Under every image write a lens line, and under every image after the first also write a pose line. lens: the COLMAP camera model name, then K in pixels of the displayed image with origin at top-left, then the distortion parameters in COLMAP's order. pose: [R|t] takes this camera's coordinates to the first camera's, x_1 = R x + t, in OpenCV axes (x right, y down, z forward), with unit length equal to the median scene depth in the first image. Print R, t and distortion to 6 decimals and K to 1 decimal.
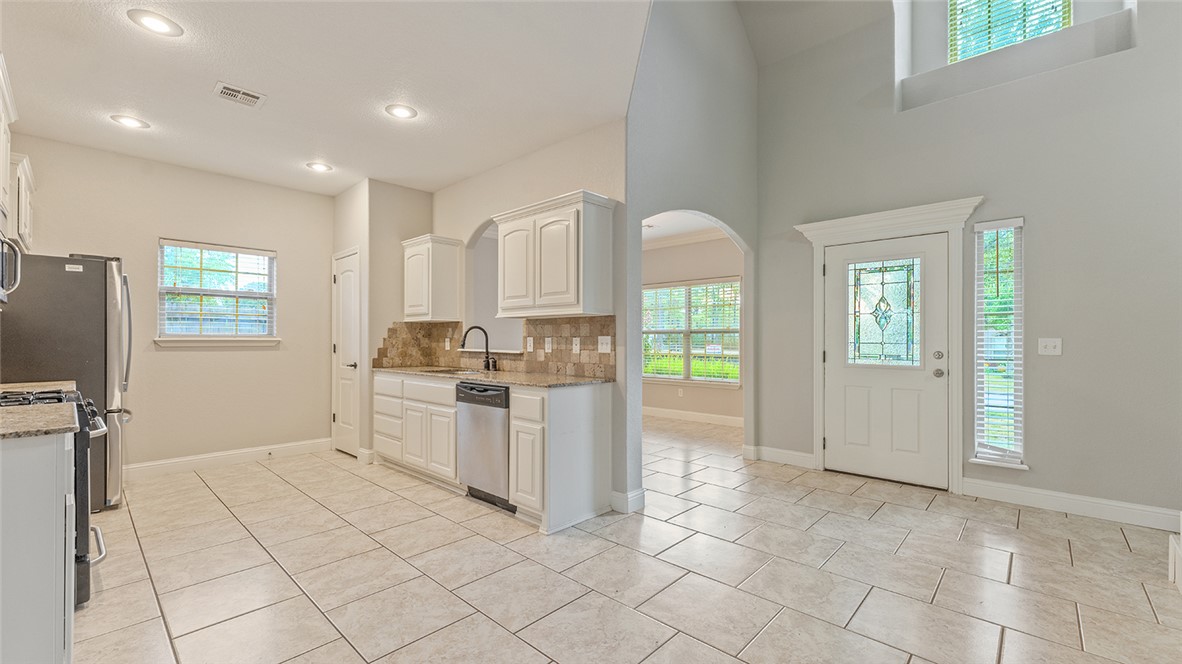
lens RADIAL K [[484.5, 0, 588.1], [0, 484.5, 337.6], [0, 0, 1]] dist [-0.000190, -0.000465]
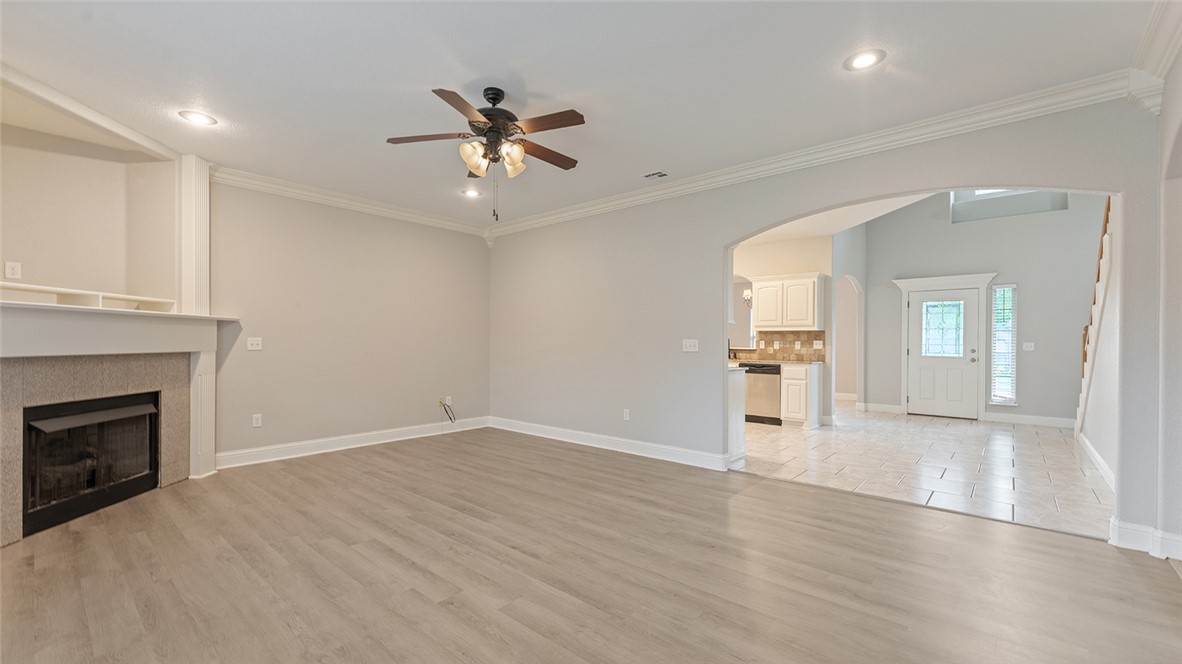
lens RADIAL K [[484.5, 0, 587.3], [0, 484.5, 343.2], [0, 0, 1]] dist [-0.000190, -0.000465]
pose [[0.999283, 0.004812, 0.037565, -0.902057], [-0.005066, 0.999965, 0.006665, -0.000698], [-0.037532, -0.006850, 0.999272, -0.892735]]
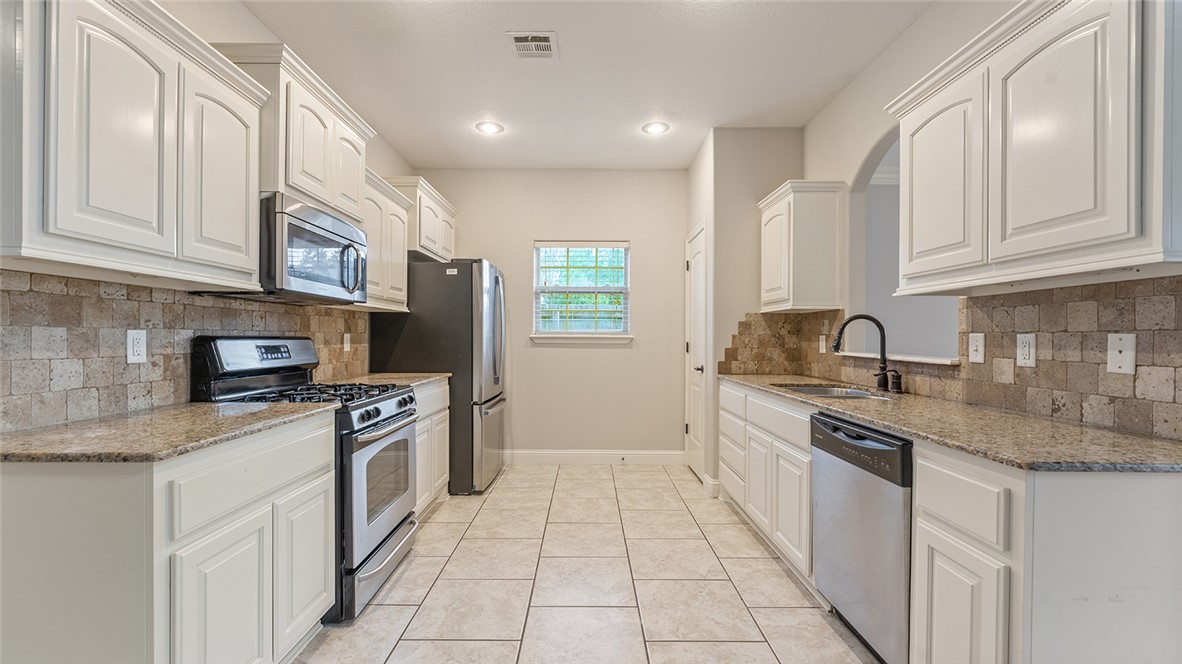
lens RADIAL K [[484.5, 0, 587.6], [0, 484.5, 339.7], [0, 0, 1]] dist [-0.000190, -0.000465]
pose [[0.687210, 0.007157, -0.726423, -0.034592], [-0.000911, 0.999959, 0.008989, 0.001974], [0.726458, -0.005515, 0.687189, 0.385758]]
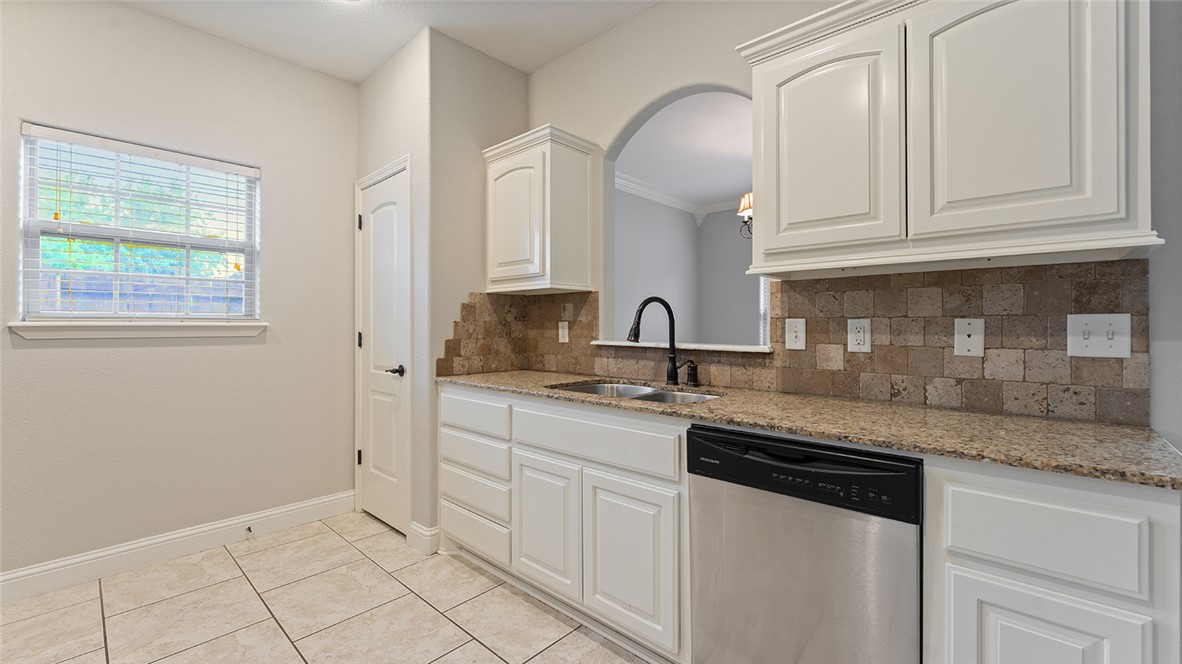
lens RADIAL K [[484.5, 0, 585.1], [0, 484.5, 322.5], [0, 0, 1]] dist [-0.000190, -0.000465]
pose [[0.999989, -0.000725, 0.004711, -0.337730], [0.000731, 0.999999, -0.001347, 0.003721], [-0.004710, 0.001351, 0.999988, 0.547038]]
